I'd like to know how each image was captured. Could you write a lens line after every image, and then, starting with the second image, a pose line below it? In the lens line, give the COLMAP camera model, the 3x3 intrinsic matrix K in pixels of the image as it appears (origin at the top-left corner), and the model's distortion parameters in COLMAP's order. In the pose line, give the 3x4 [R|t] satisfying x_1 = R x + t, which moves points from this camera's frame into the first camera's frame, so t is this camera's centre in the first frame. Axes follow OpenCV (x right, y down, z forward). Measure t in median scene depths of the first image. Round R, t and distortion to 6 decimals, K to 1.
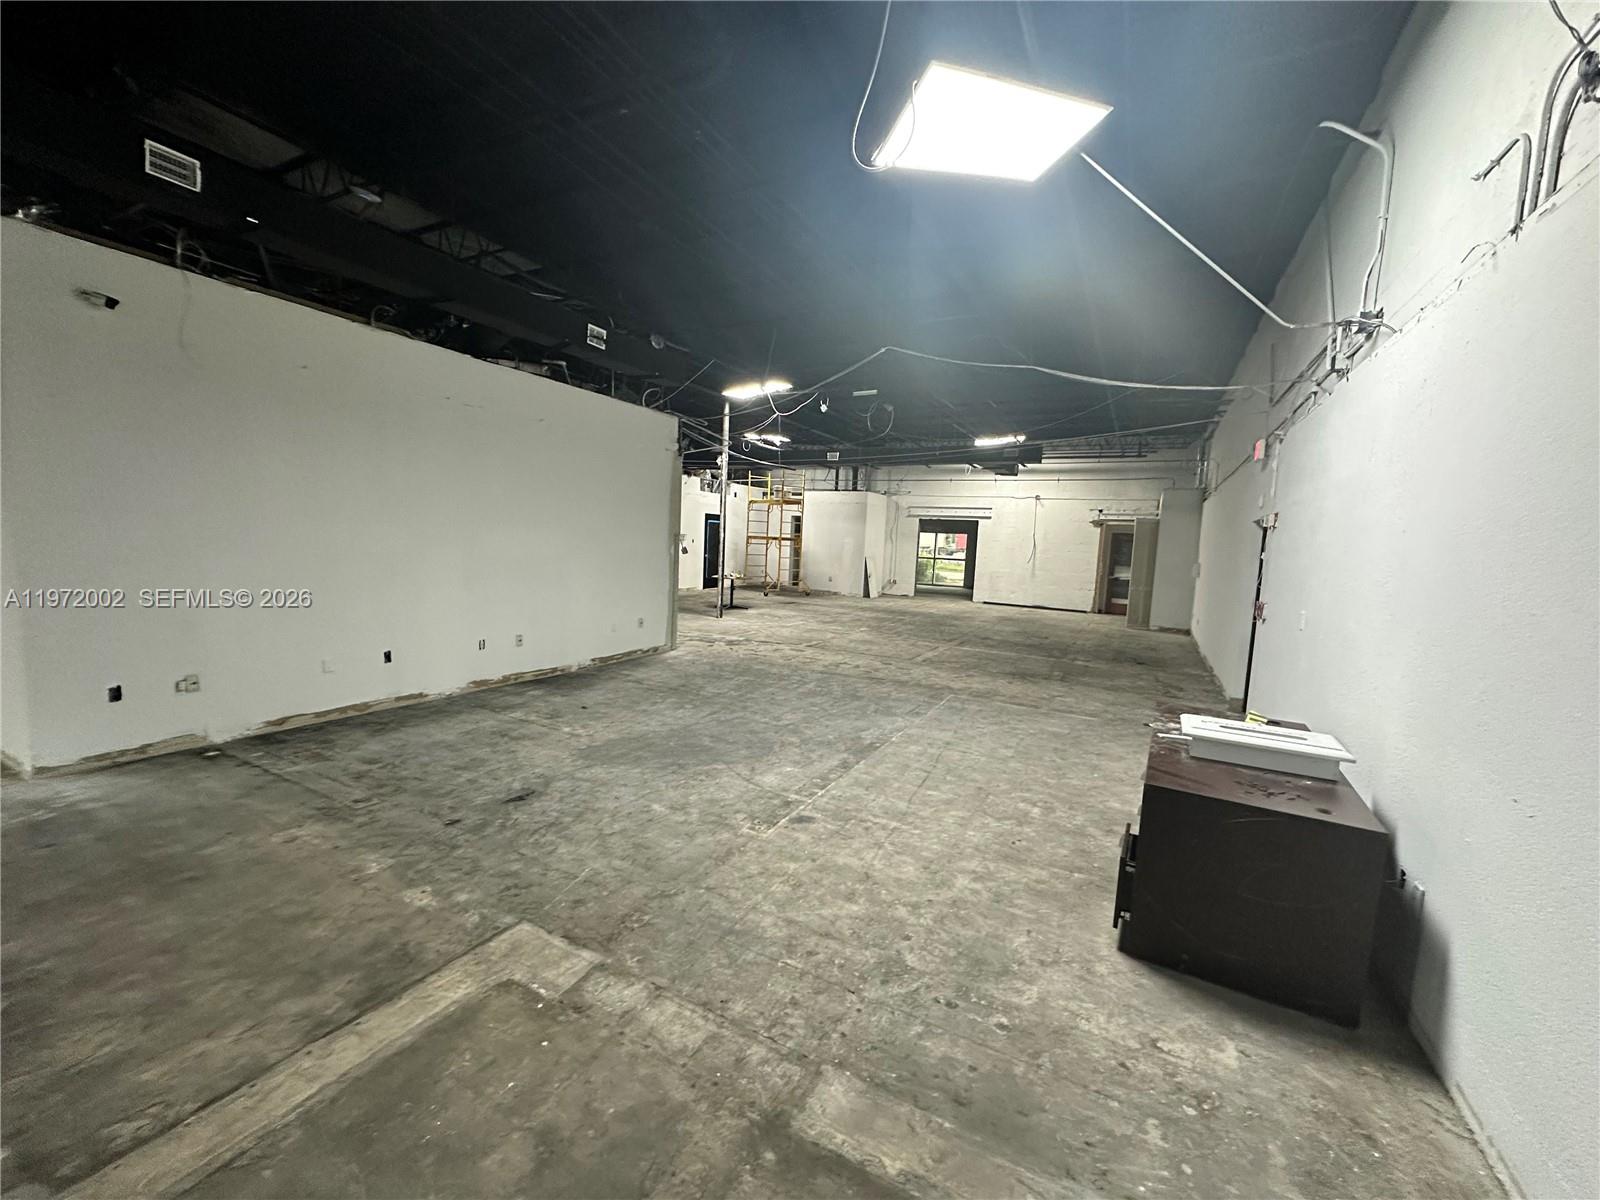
lens RADIAL K [[639.0, 0, 802.3], [0, 639.0, 594.1], [0, 0, 1]] dist [-0.001195, 0.000099]
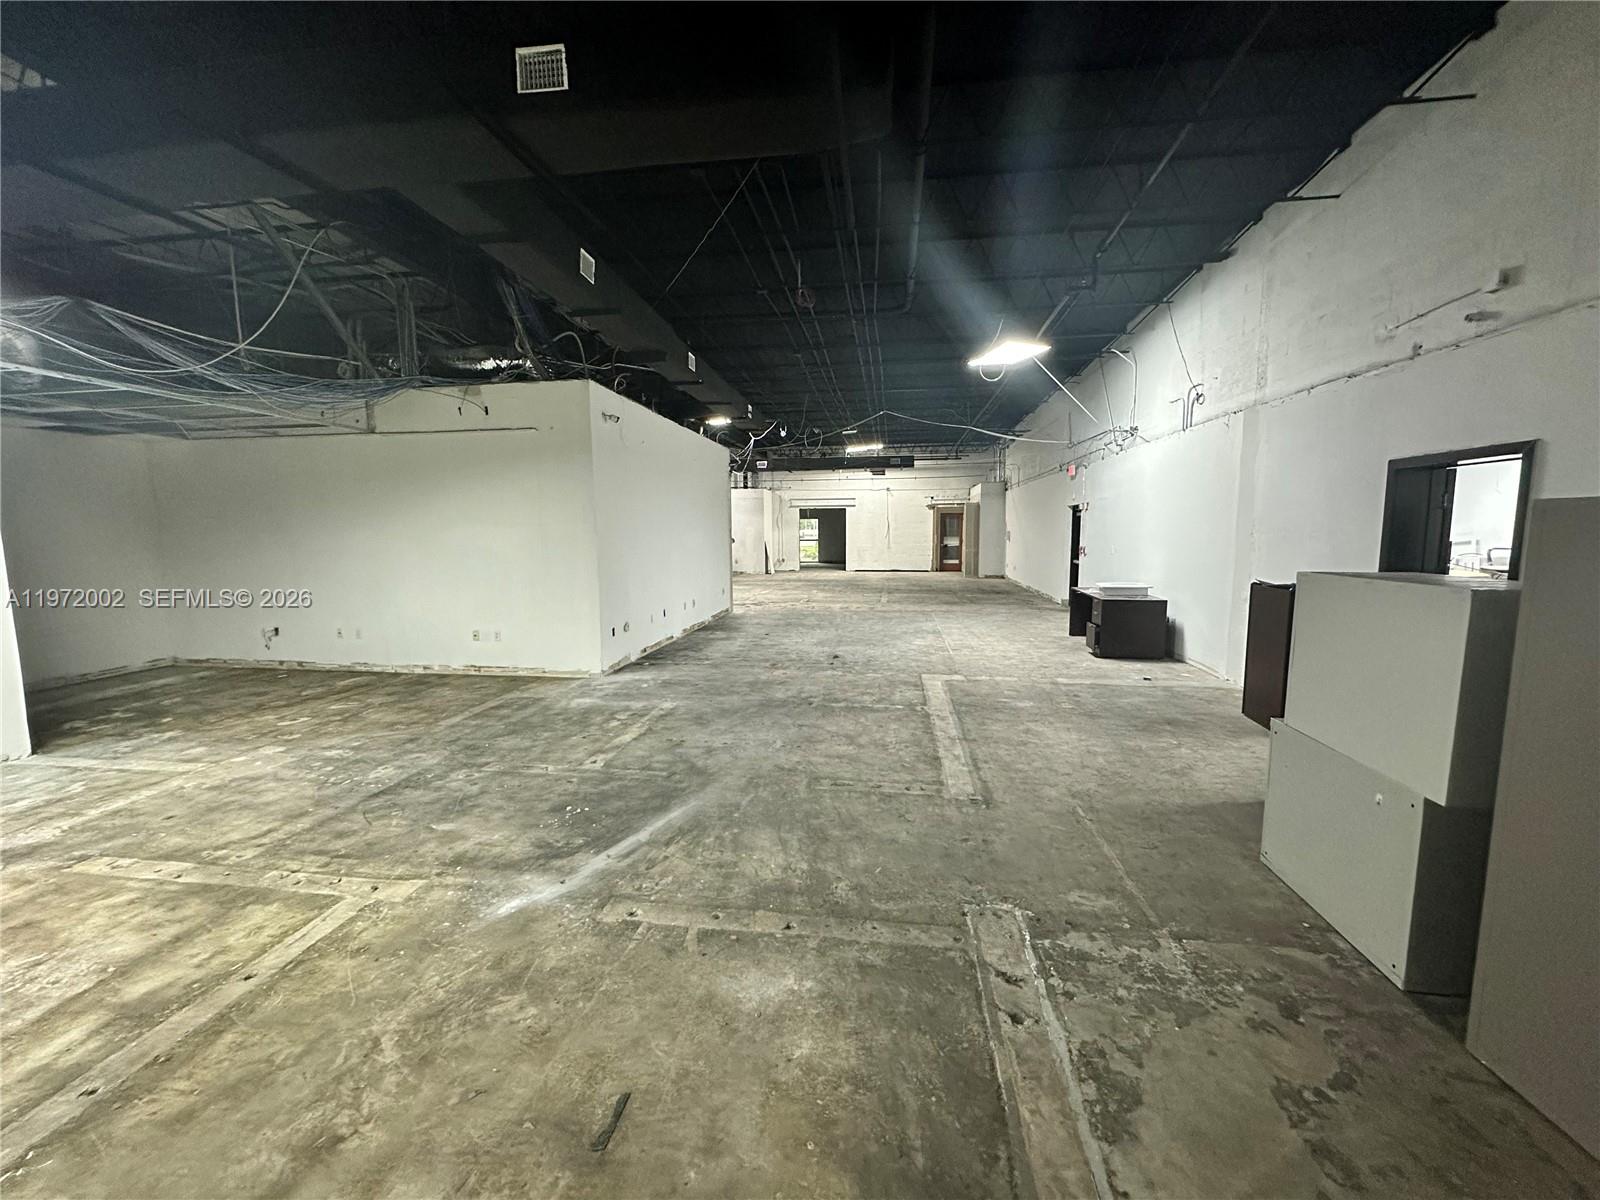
lens RADIAL K [[639.0, 0, 800.4], [0, 639.0, 604.6], [0, 0, 1]] dist [-0.001195, 0.000099]
pose [[0.938323, -0.092413, 0.333181, -0.283033], [0.080114, 0.995506, 0.050497, 0.007583], [-0.336350, -0.020690, 0.941510, -0.214349]]
